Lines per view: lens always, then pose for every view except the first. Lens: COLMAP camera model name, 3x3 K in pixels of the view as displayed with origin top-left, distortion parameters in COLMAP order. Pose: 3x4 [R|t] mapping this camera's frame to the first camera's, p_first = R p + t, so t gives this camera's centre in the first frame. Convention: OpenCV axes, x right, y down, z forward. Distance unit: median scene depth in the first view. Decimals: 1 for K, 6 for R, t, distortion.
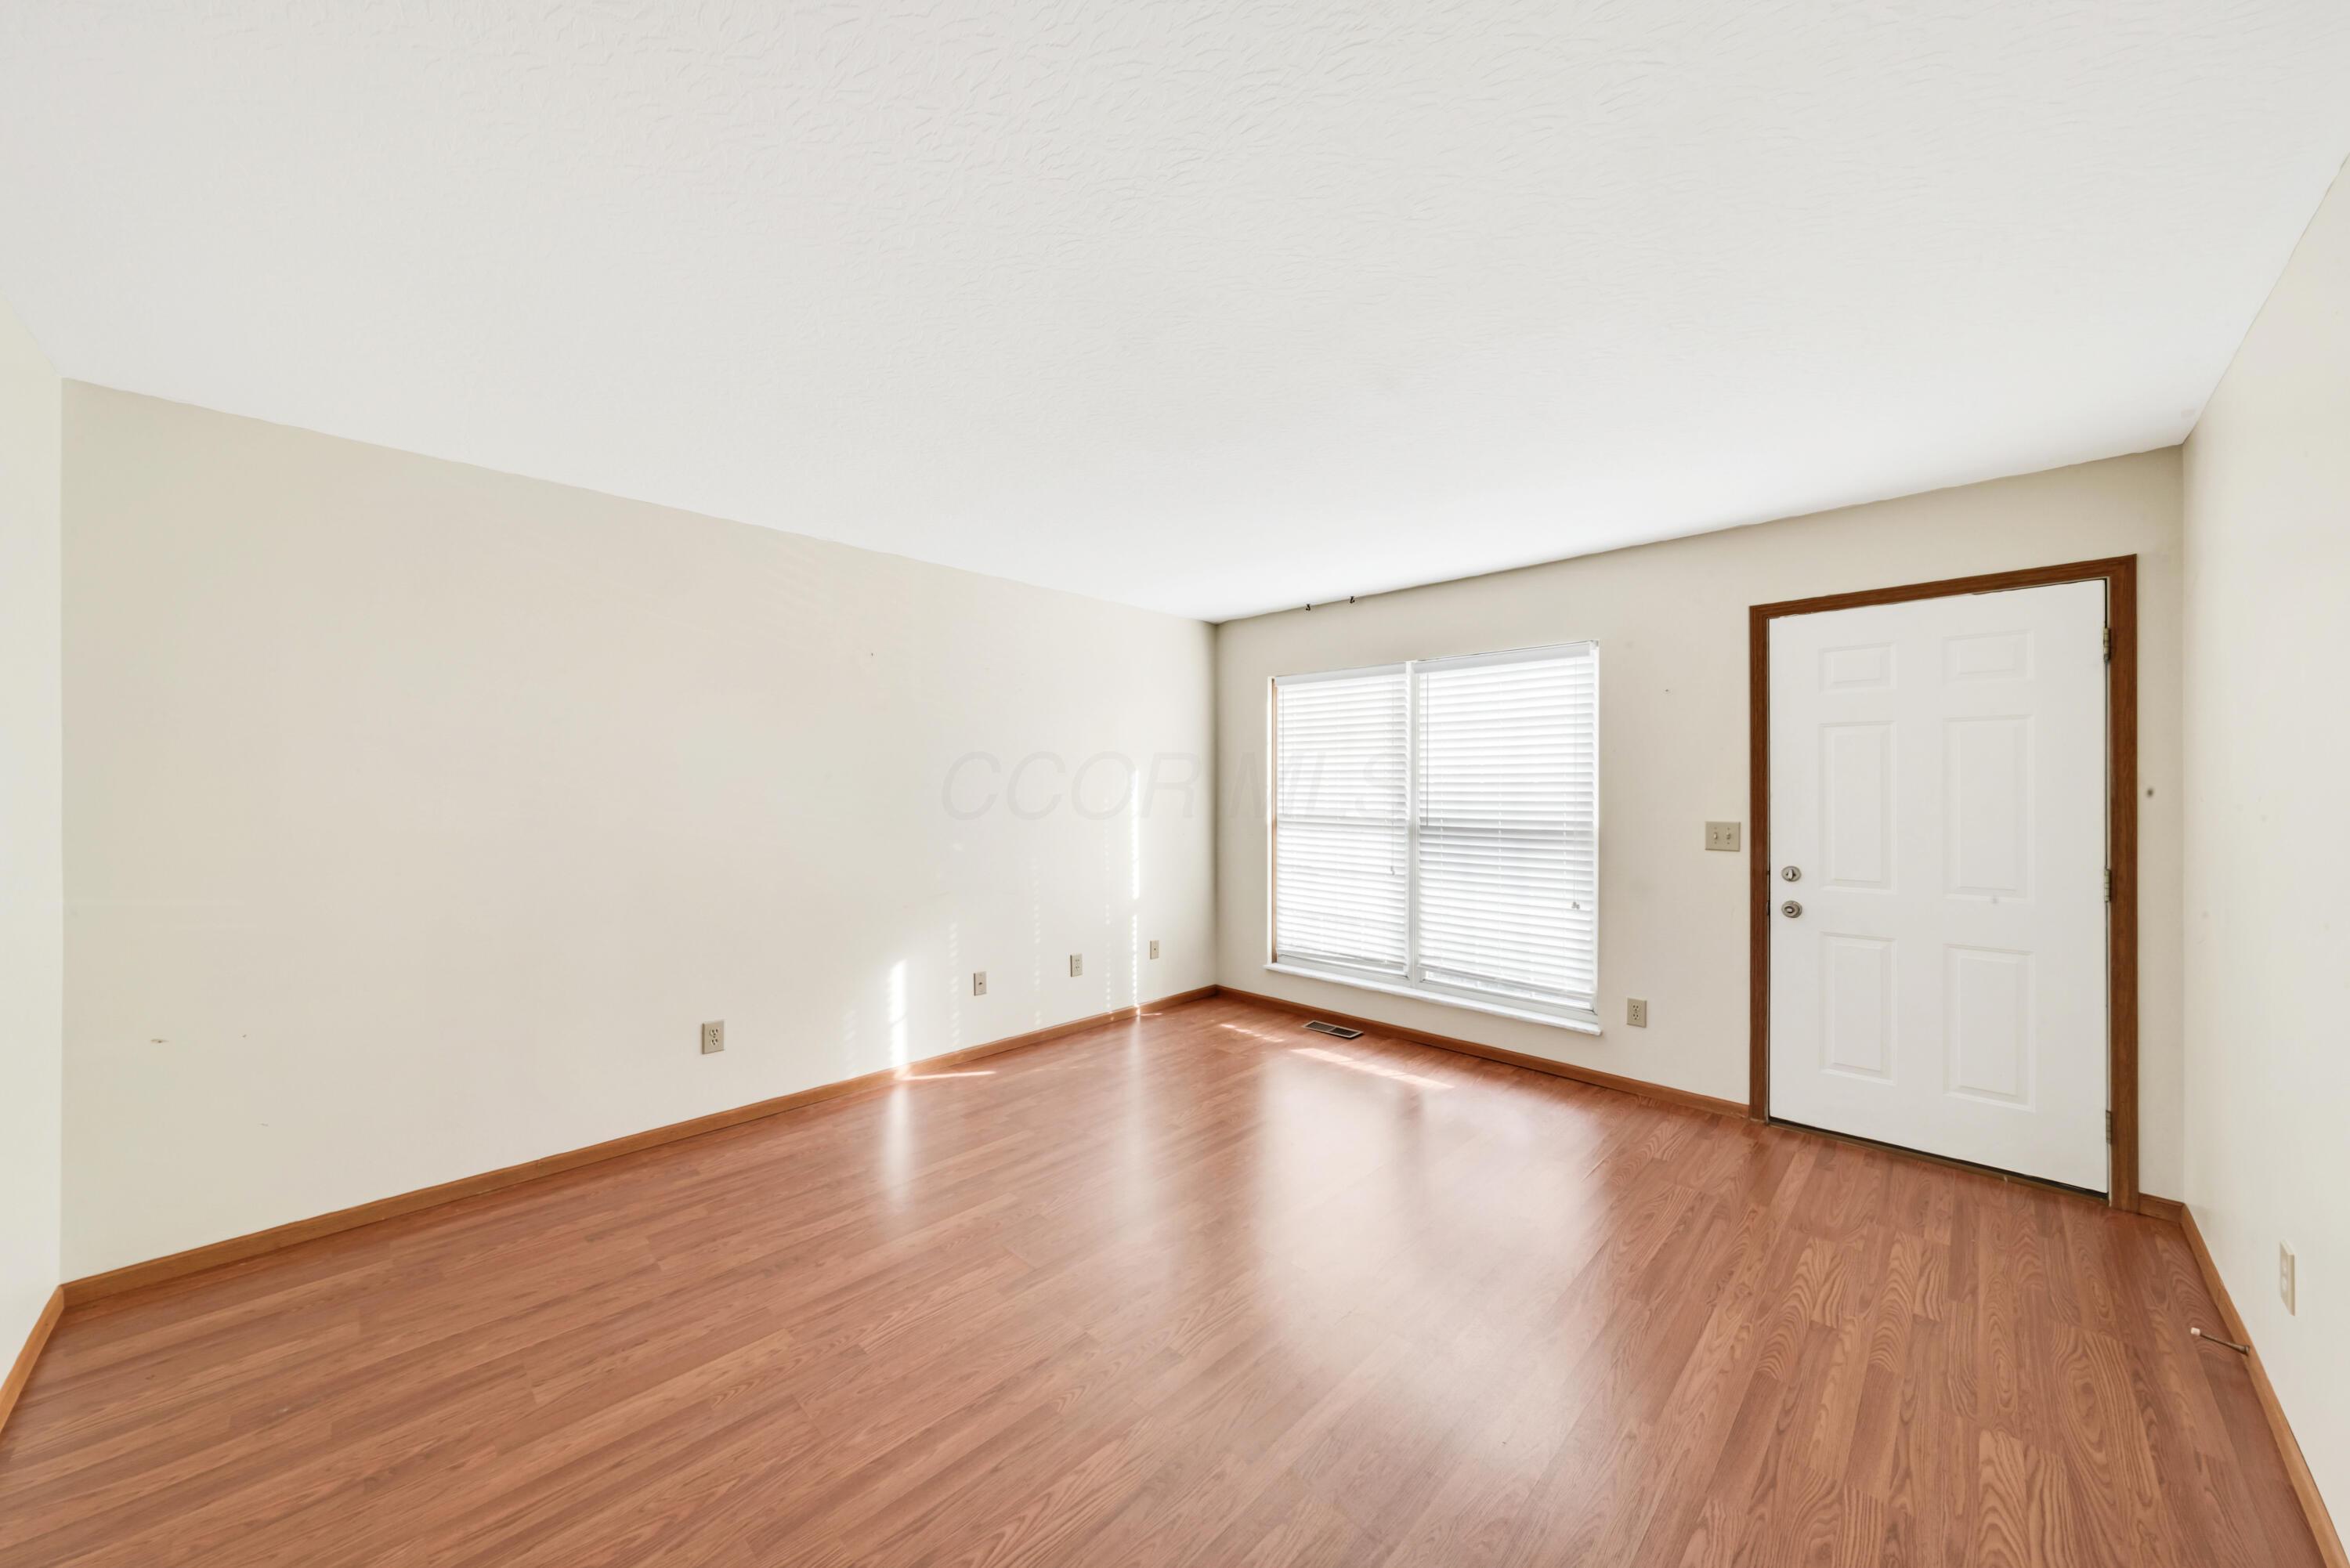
lens RADIAL K [[834.0, 0, 1178.2], [0, 834.0, 788.5], [0, 0, 1]] dist [0.009365, 0.001346]
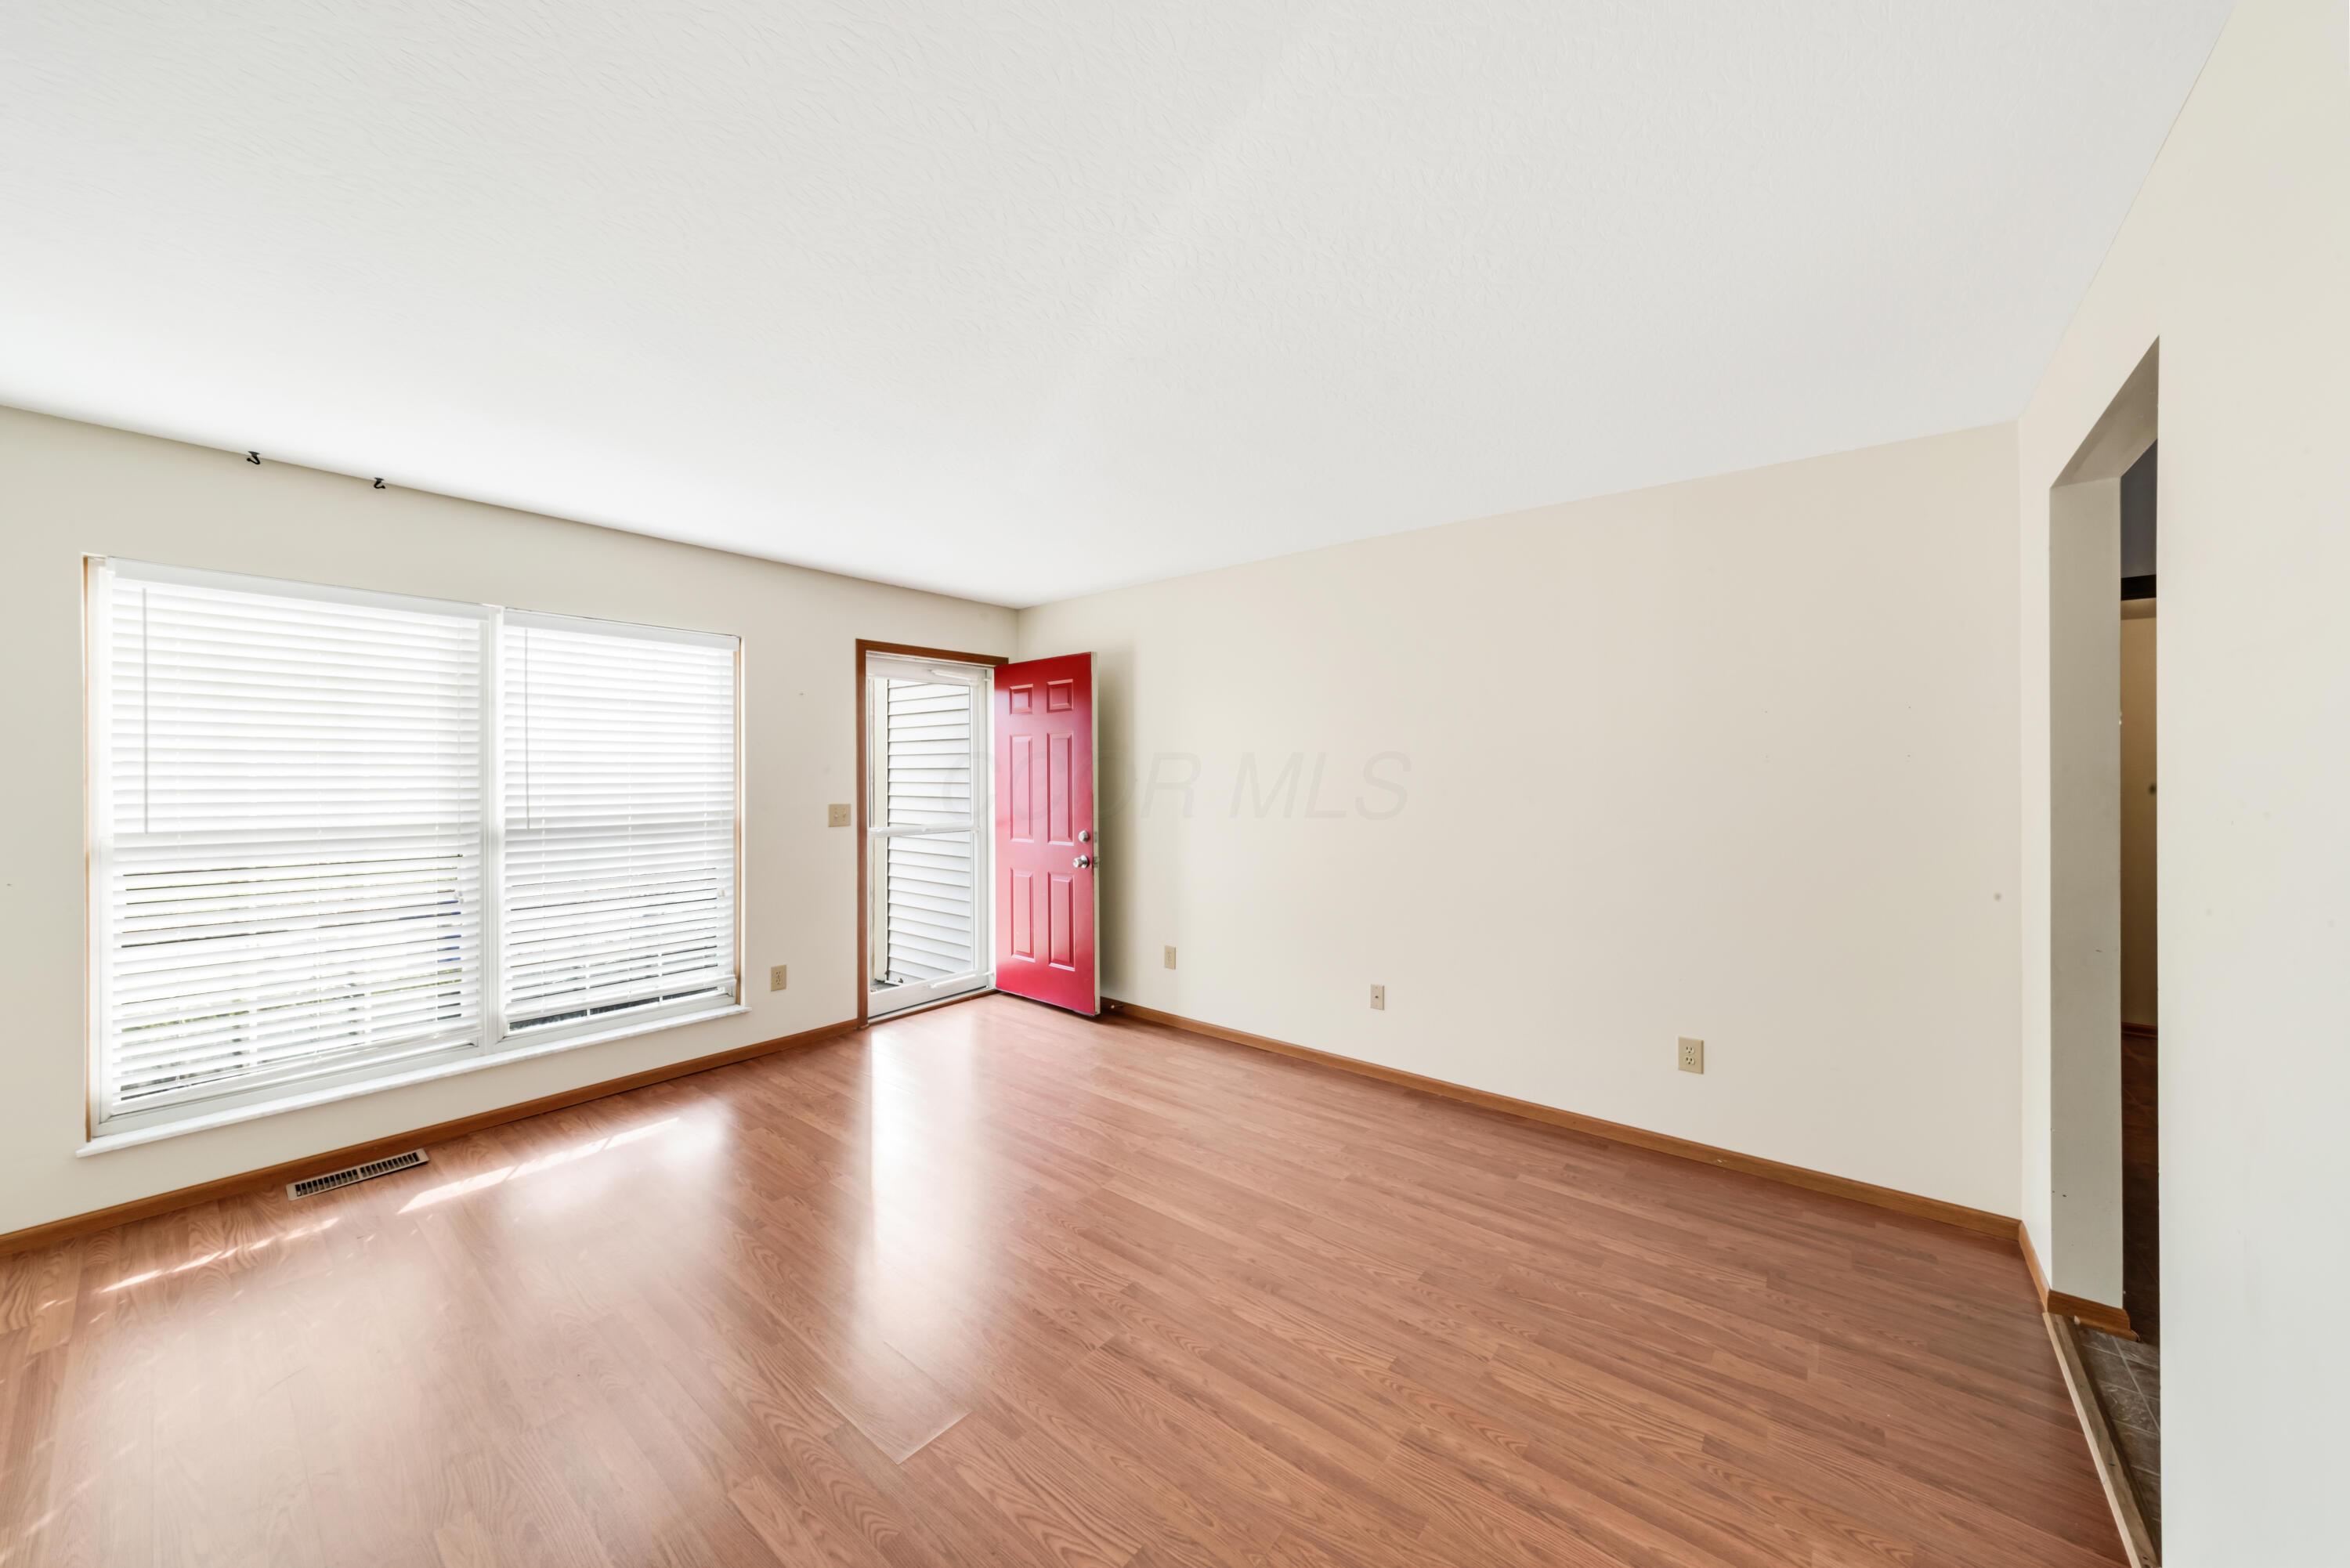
lens RADIAL K [[834.0, 0, 1176.6], [0, 834.0, 771.6], [0, 0, 1]] dist [0.009365, 0.001346]
pose [[-0.096701, 0.000991, 0.995313, -0.570274], [0.004903, 0.999988, -0.000520, -0.004859], [-0.995301, 0.004830, -0.096705, 0.532303]]
